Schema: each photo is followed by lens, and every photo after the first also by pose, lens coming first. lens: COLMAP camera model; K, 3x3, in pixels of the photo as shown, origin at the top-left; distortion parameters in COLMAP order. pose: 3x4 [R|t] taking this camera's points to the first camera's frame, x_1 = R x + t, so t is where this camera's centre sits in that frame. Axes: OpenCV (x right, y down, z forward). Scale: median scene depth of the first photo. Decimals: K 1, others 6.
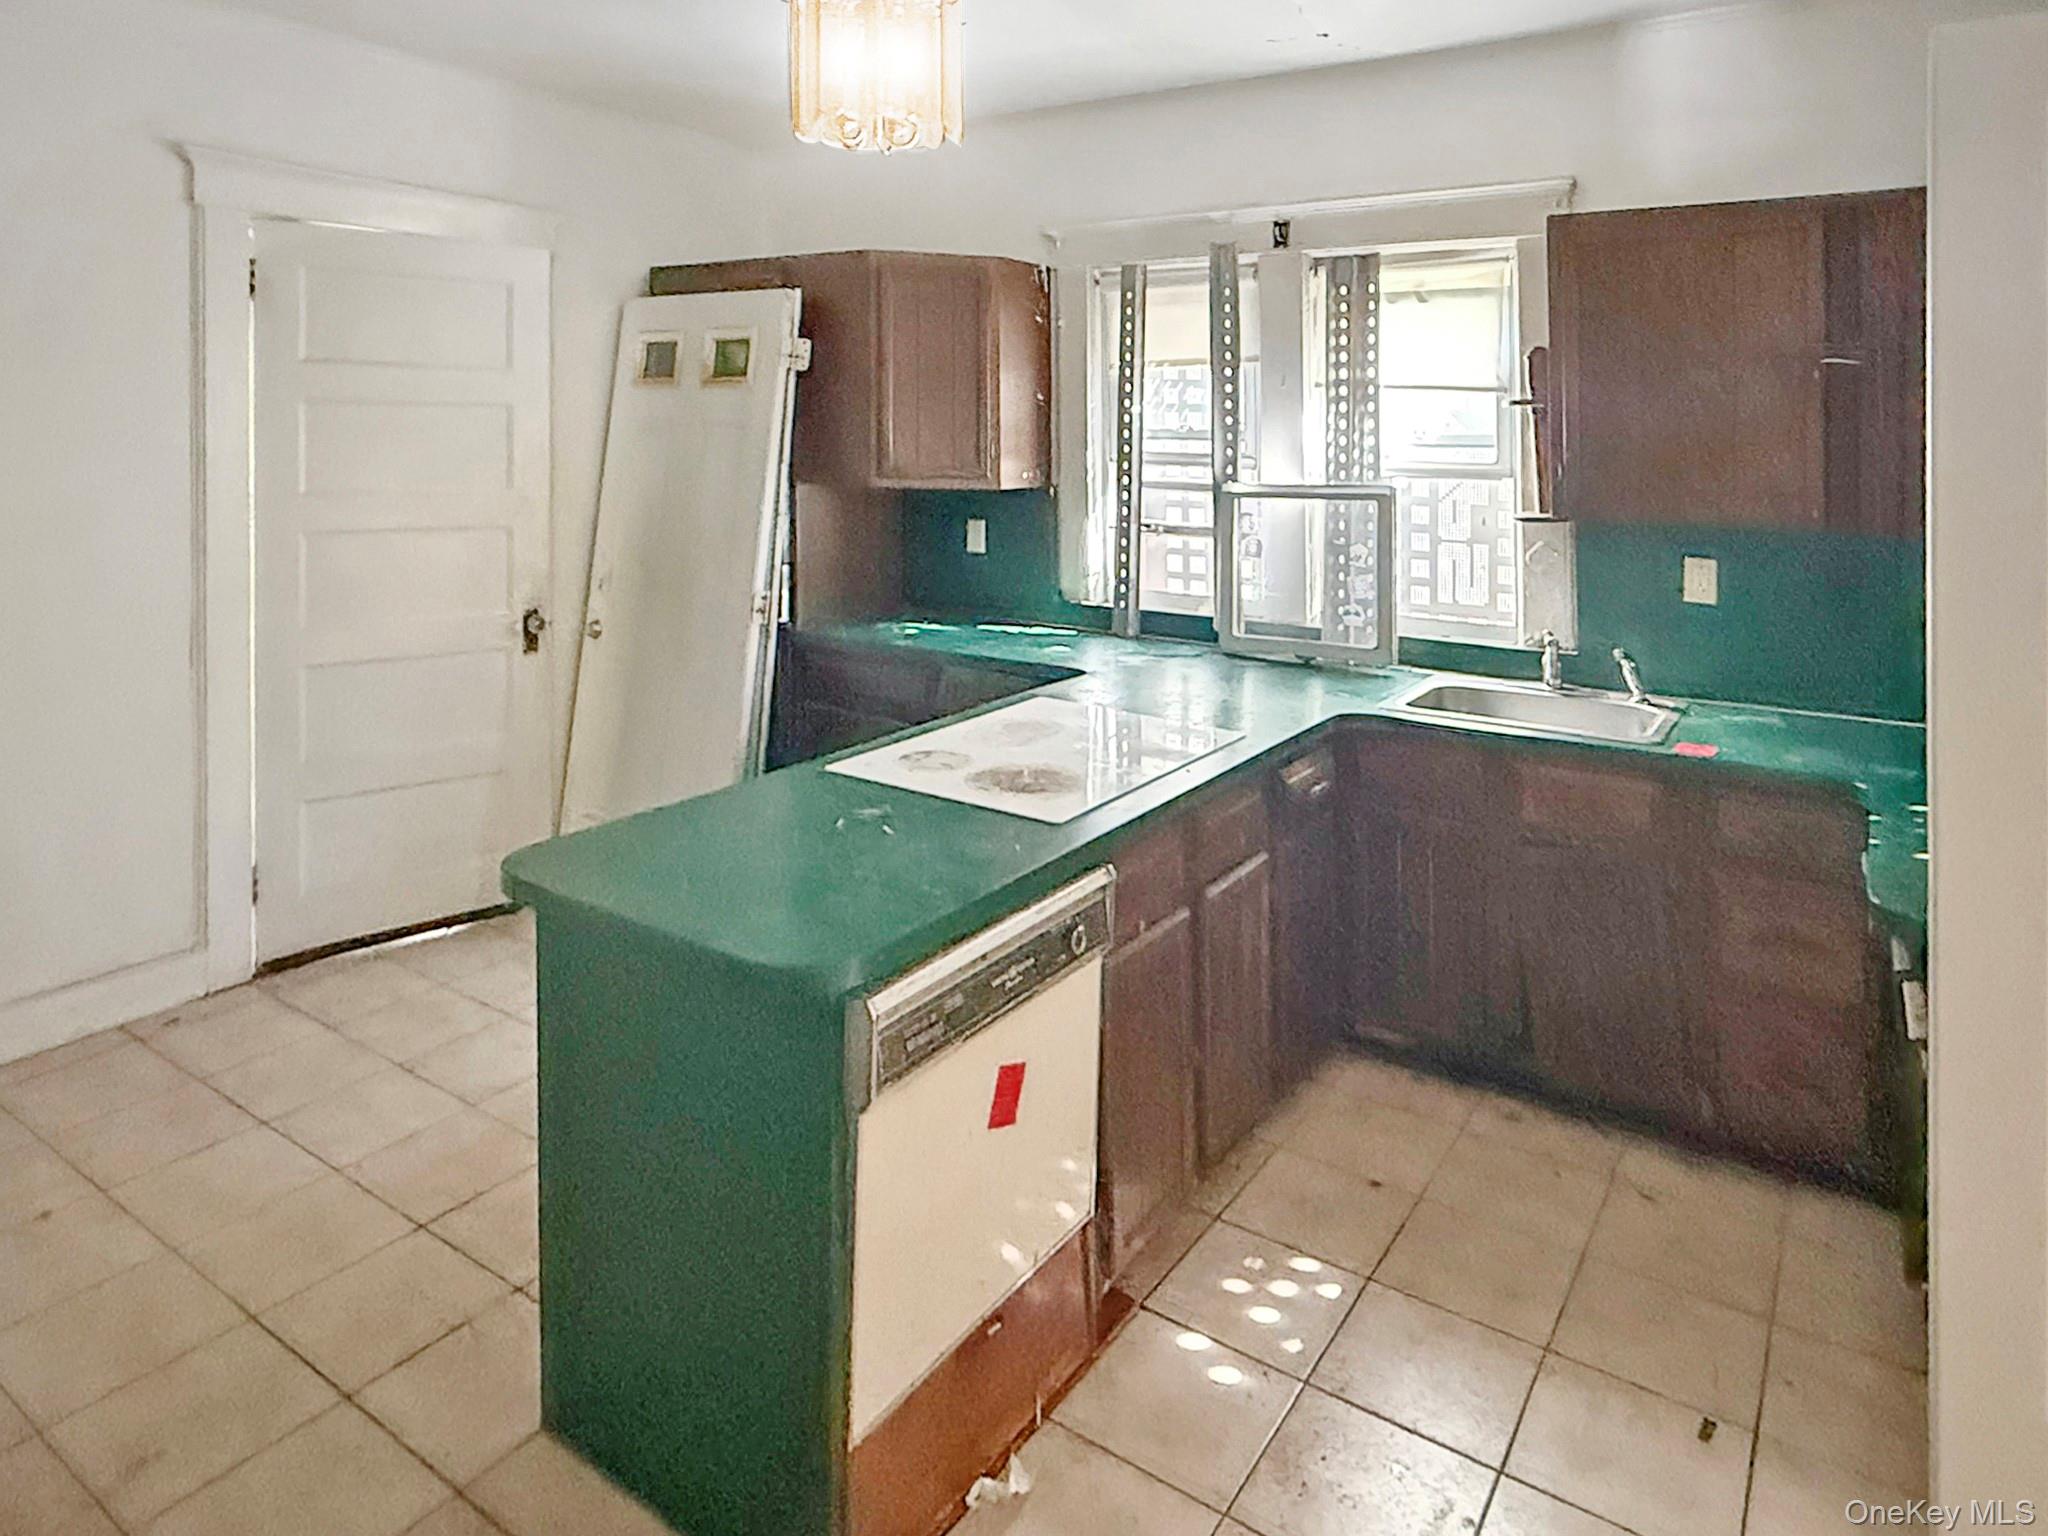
lens RADIAL K [[1162.7, 0, 1024.0], [0, 1162.7, 768.0], [0, 0, 1]] dist [-0.004490, -0.001433]
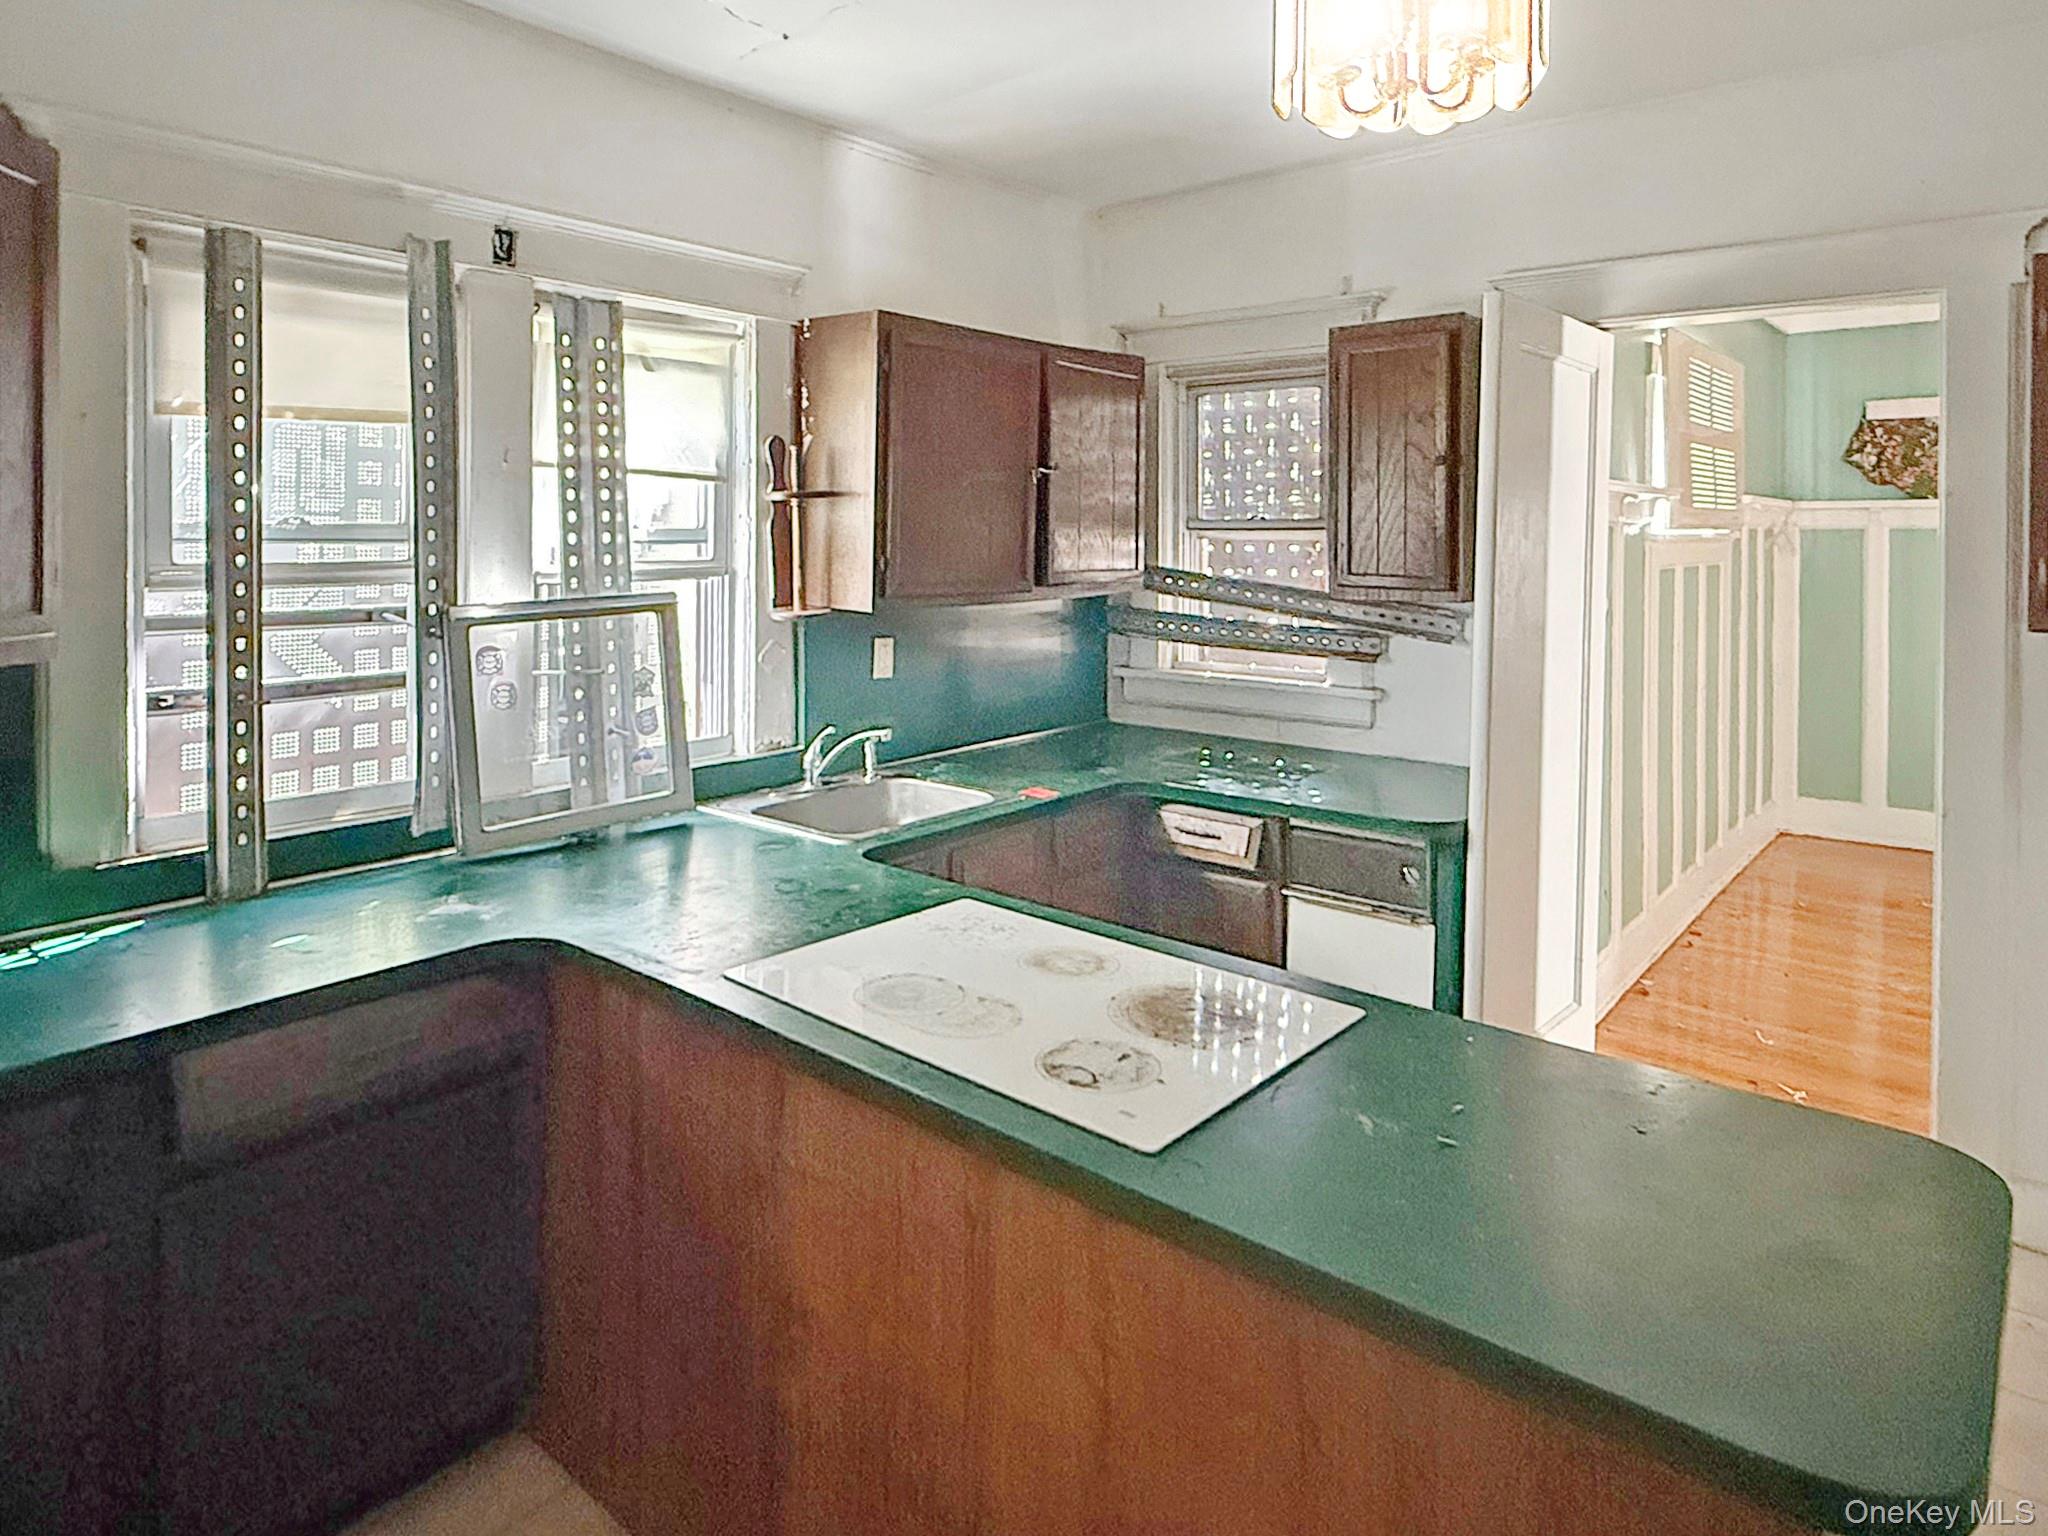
lens RADIAL K [[1162.7, 0, 1024.0], [0, 1162.7, 768.0], [0, 0, 1]] dist [-0.004490, -0.001433]
pose [[0.162177, -0.203769, 0.965493, -0.443393], [0.280973, 0.947478, 0.152771, -0.180111], [-0.945914, 0.246502, 0.210913, 0.622340]]
